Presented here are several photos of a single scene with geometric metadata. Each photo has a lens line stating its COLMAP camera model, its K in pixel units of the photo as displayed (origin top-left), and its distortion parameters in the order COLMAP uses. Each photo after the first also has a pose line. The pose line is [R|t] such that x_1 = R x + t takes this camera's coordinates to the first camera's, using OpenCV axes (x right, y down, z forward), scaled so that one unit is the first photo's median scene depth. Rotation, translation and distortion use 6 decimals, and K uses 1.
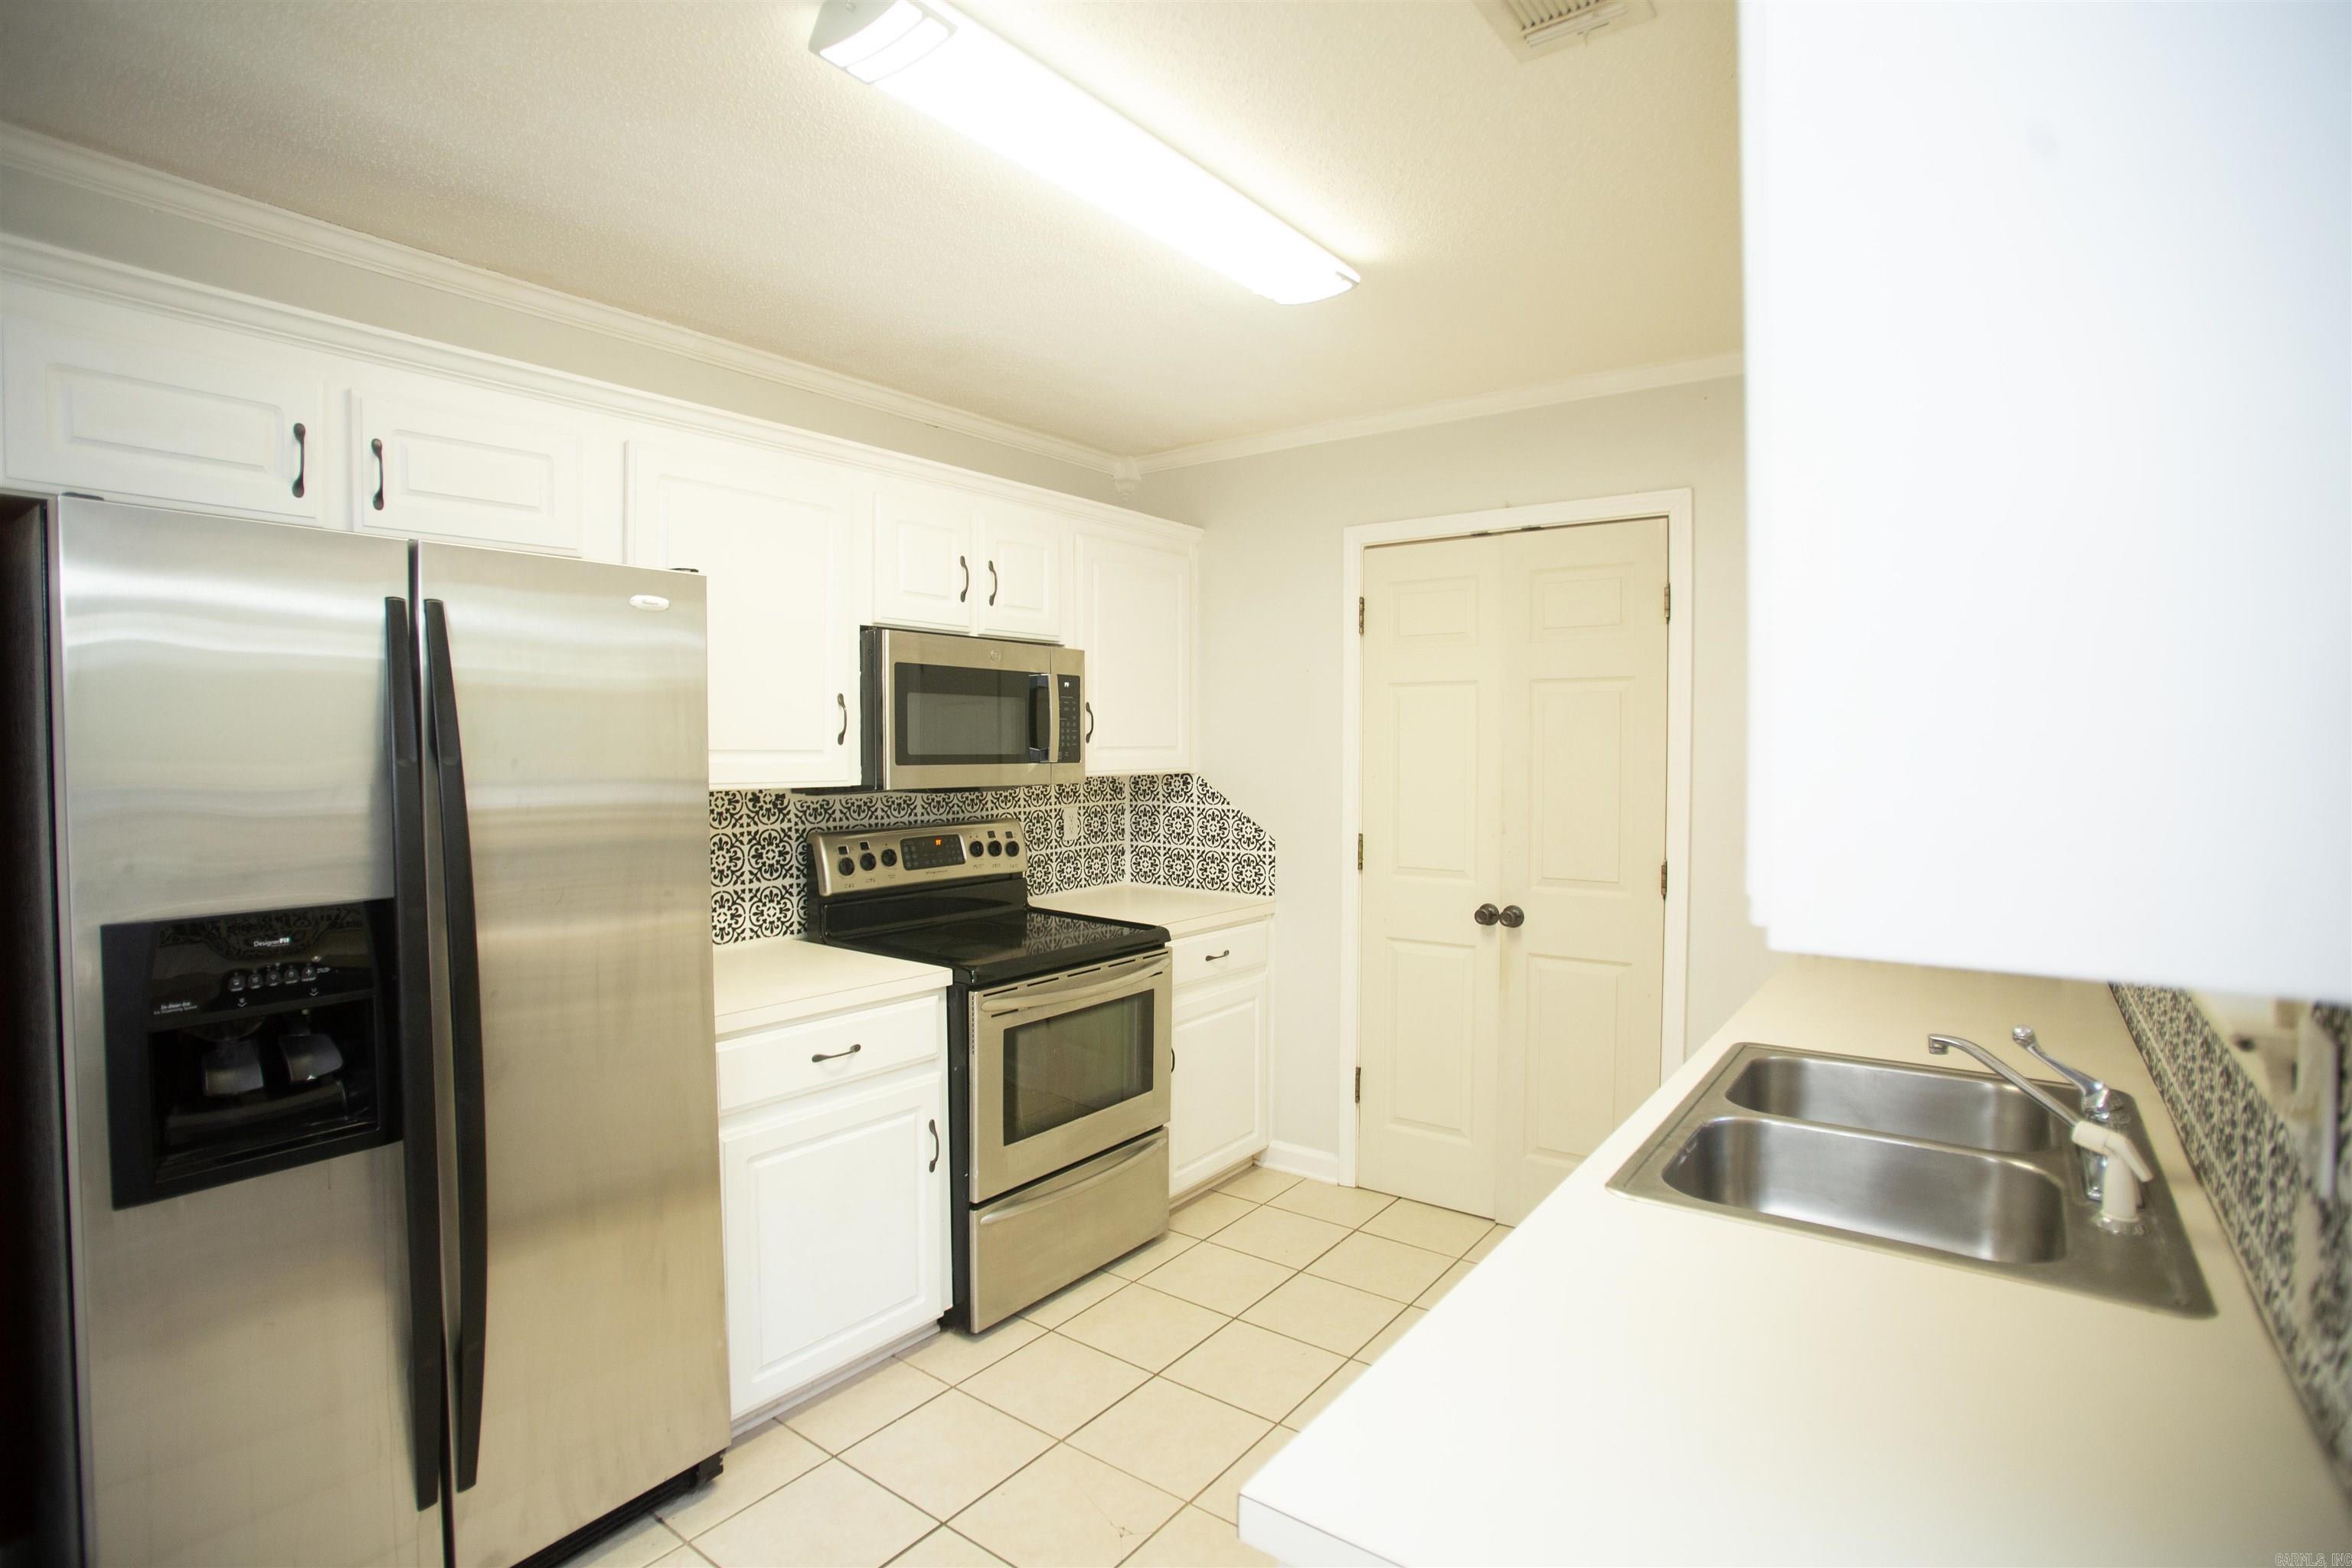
lens RADIAL K [[1145.5, 0, 1161.5], [0, 1145.5, 778.8], [0, 0, 1]] dist [-0.092376, 0.042665]
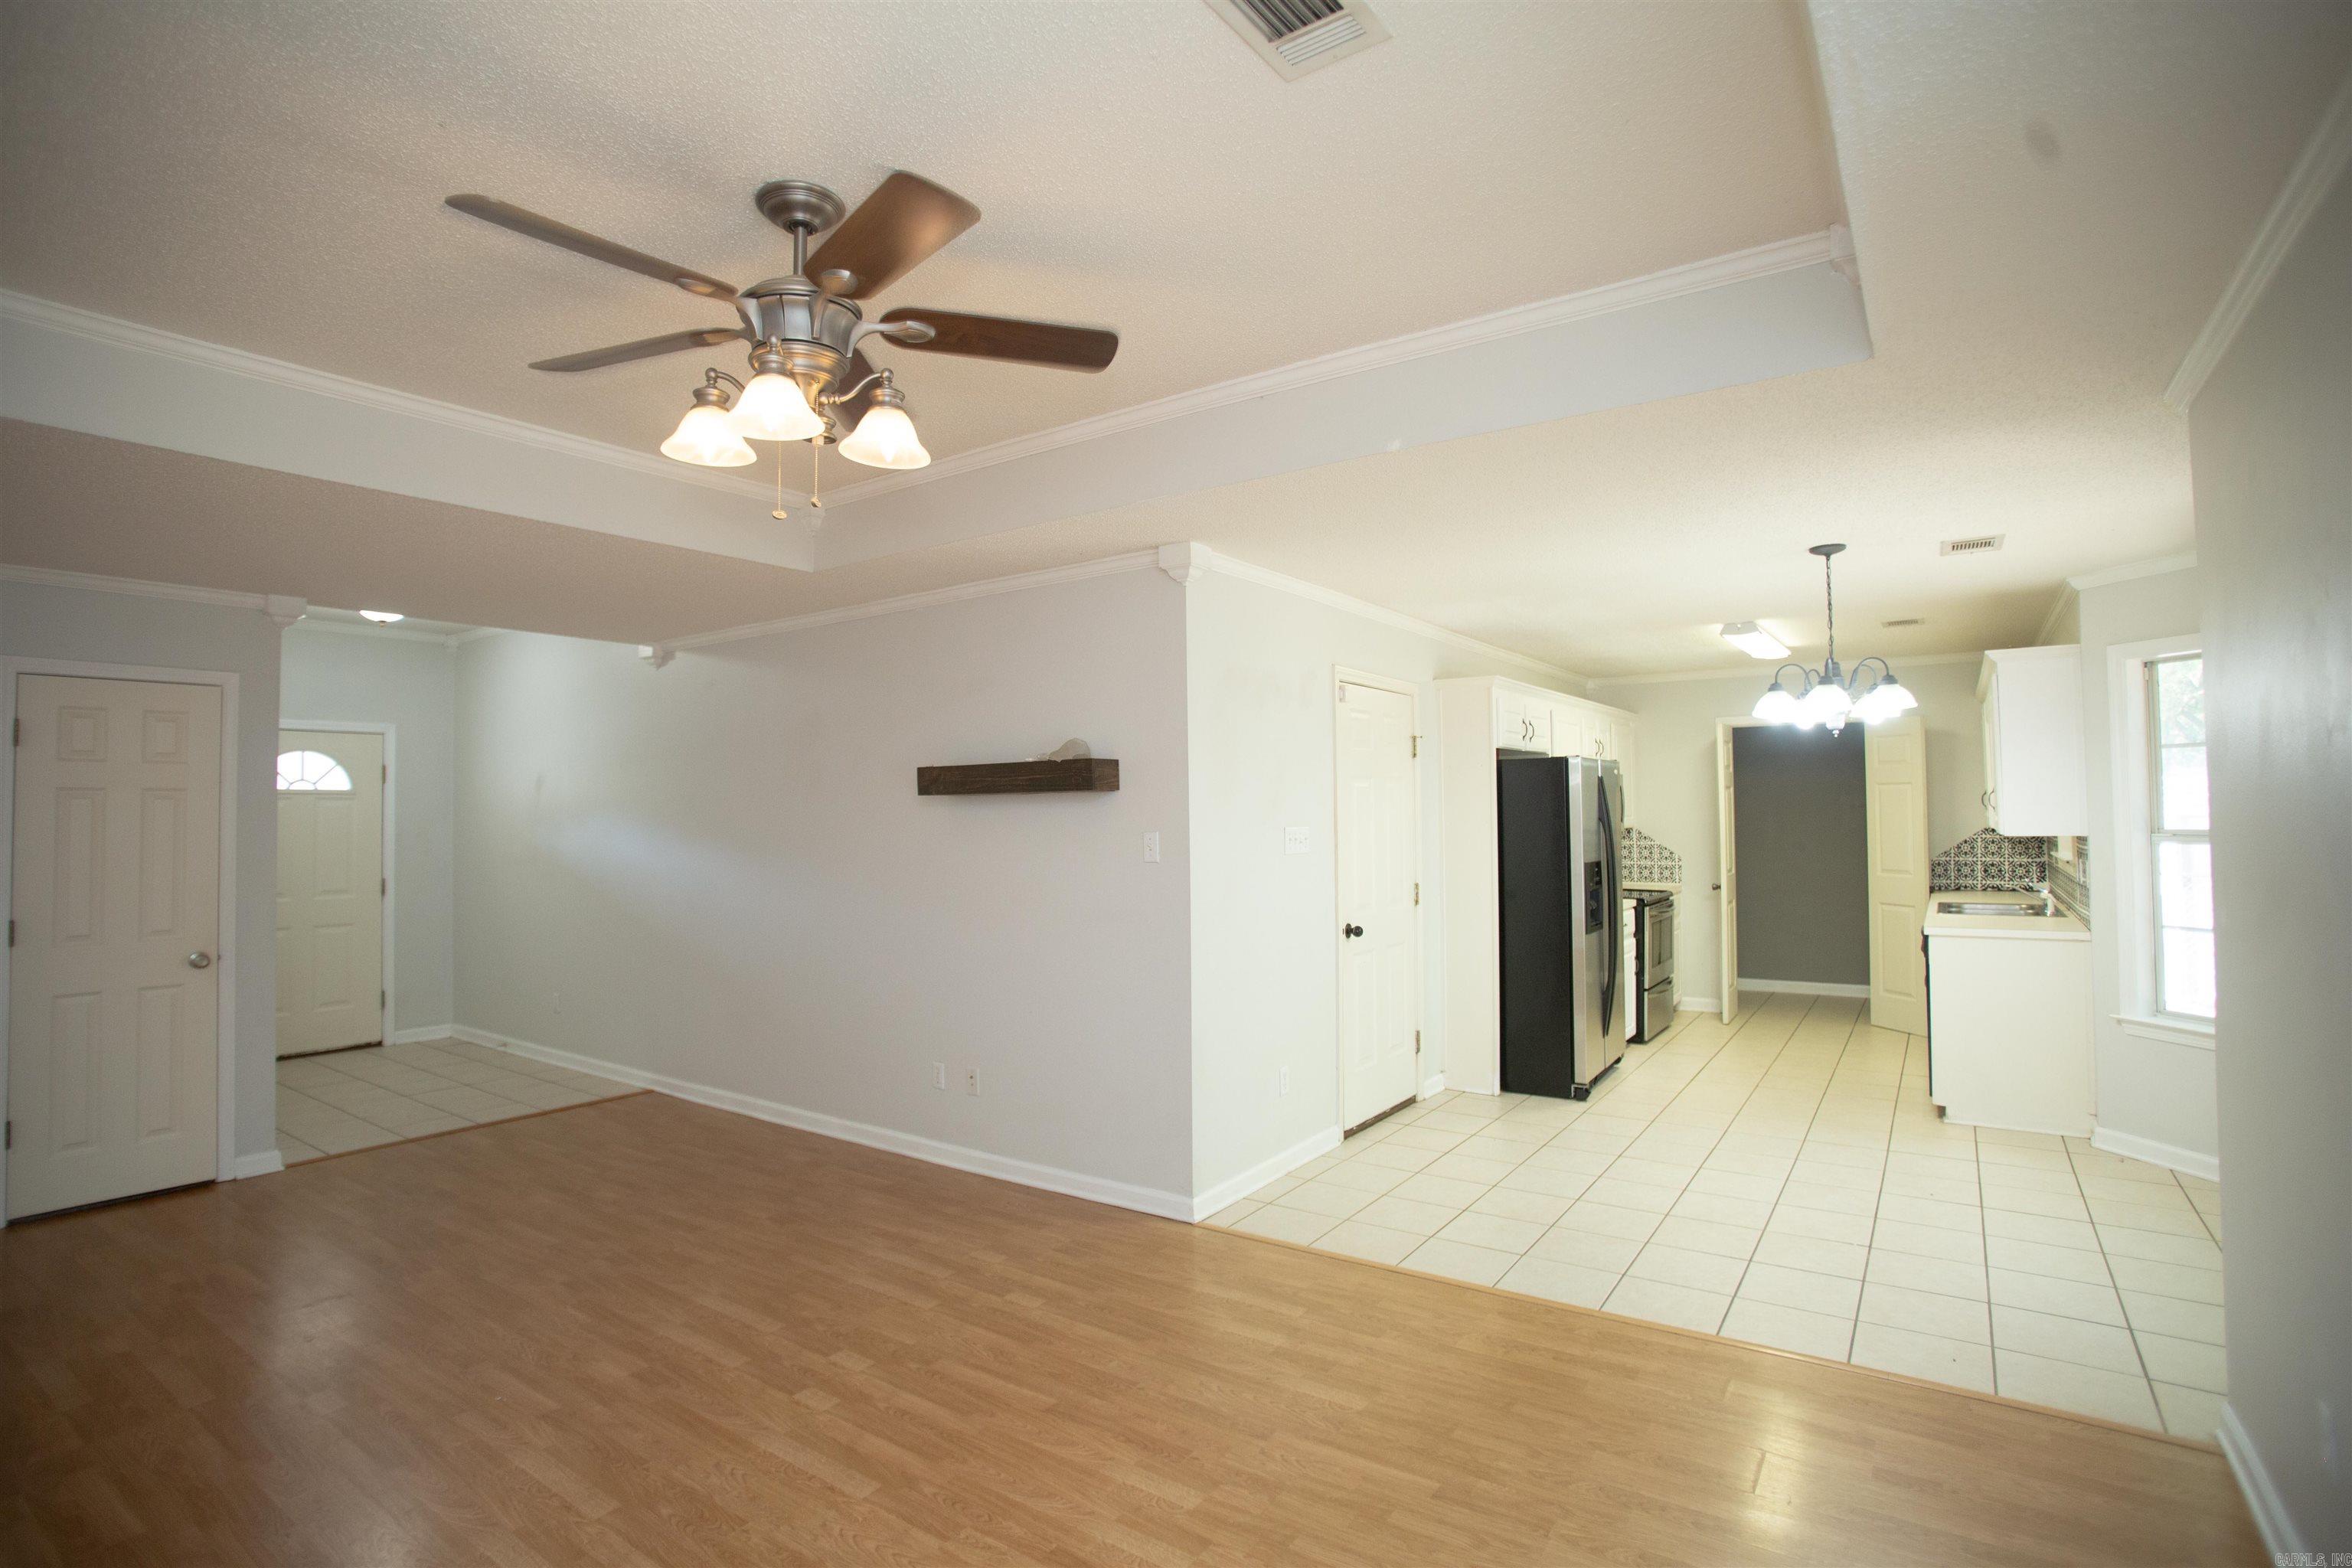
lens RADIAL K [[1145.5, 0, 1161.5], [0, 1145.5, 778.8], [0, 0, 1]] dist [-0.092376, 0.042665]
pose [[0.999479, -0.010253, 0.030603, -0.993212], [0.012111, 0.998055, -0.061153, 0.024265], [-0.029917, 0.061492, 0.997659, -1.169242]]
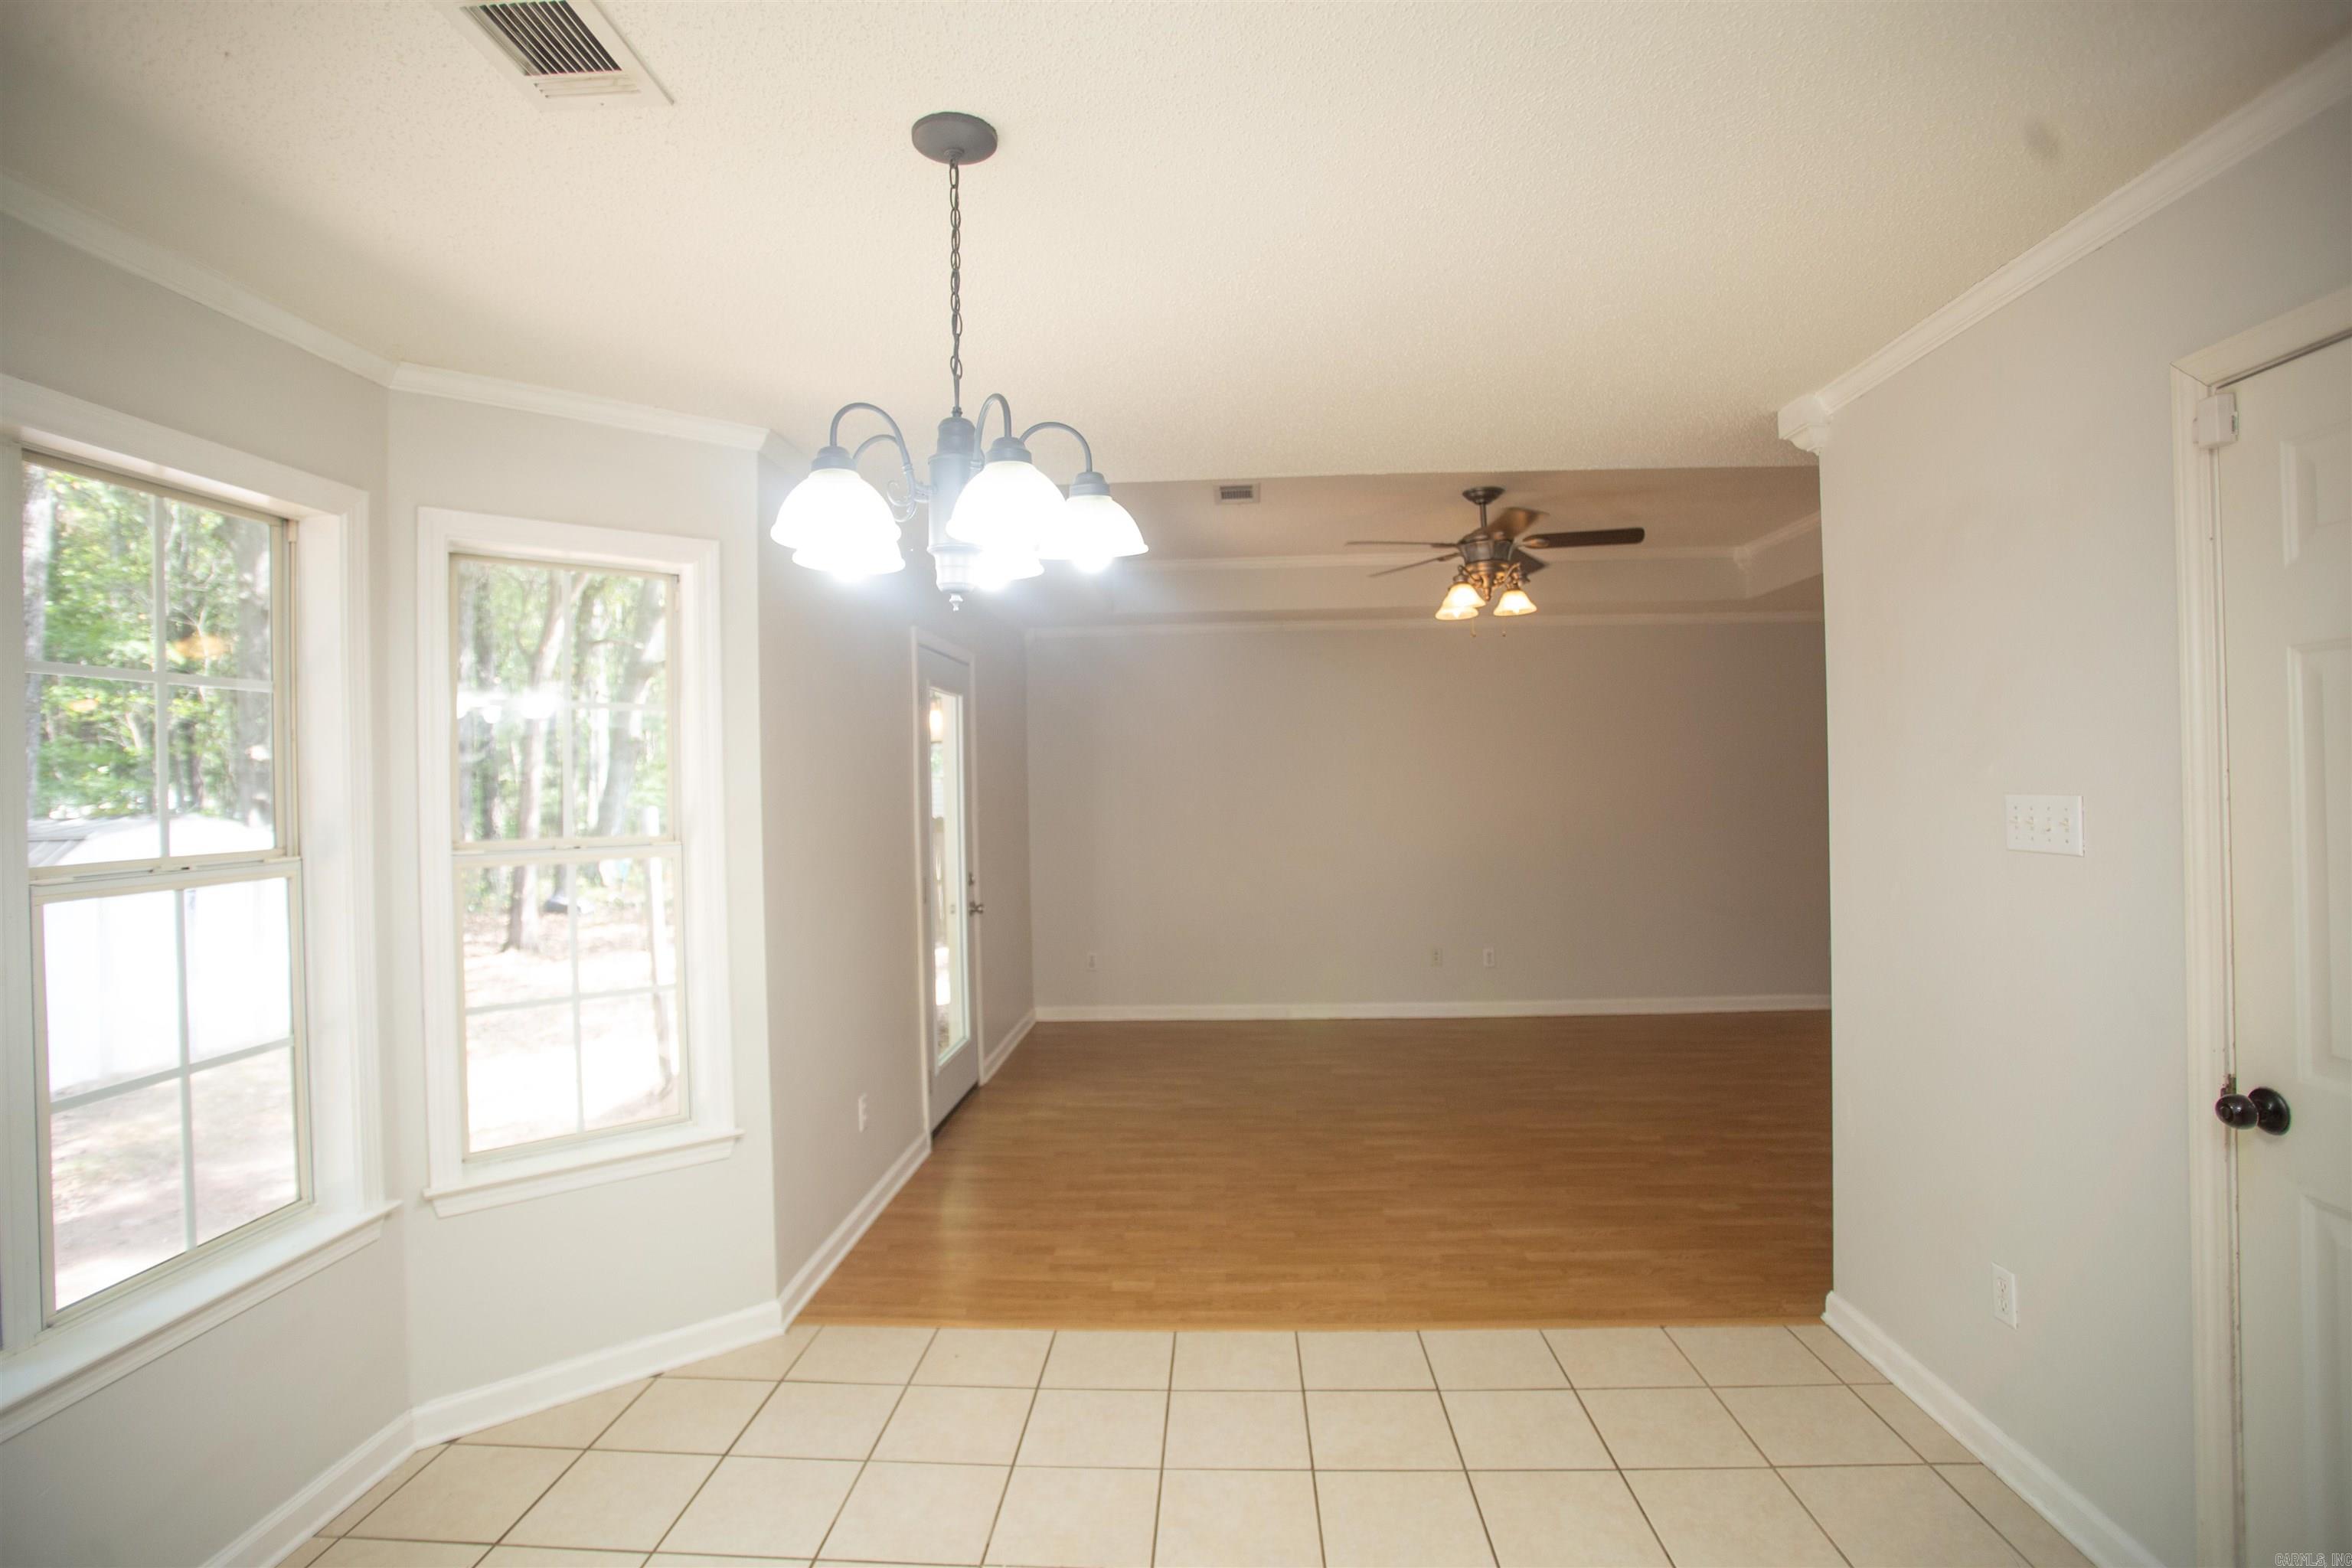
lens RADIAL K [[1145.5, 0, 1161.5], [0, 1145.5, 778.8], [0, 0, 1]] dist [-0.092376, 0.042665]
pose [[-0.832091, 0.015555, -0.554421, -0.089540], [0.004947, 0.999775, 0.020624, -0.021871], [0.554617, 0.014418, -0.831981, 0.358098]]
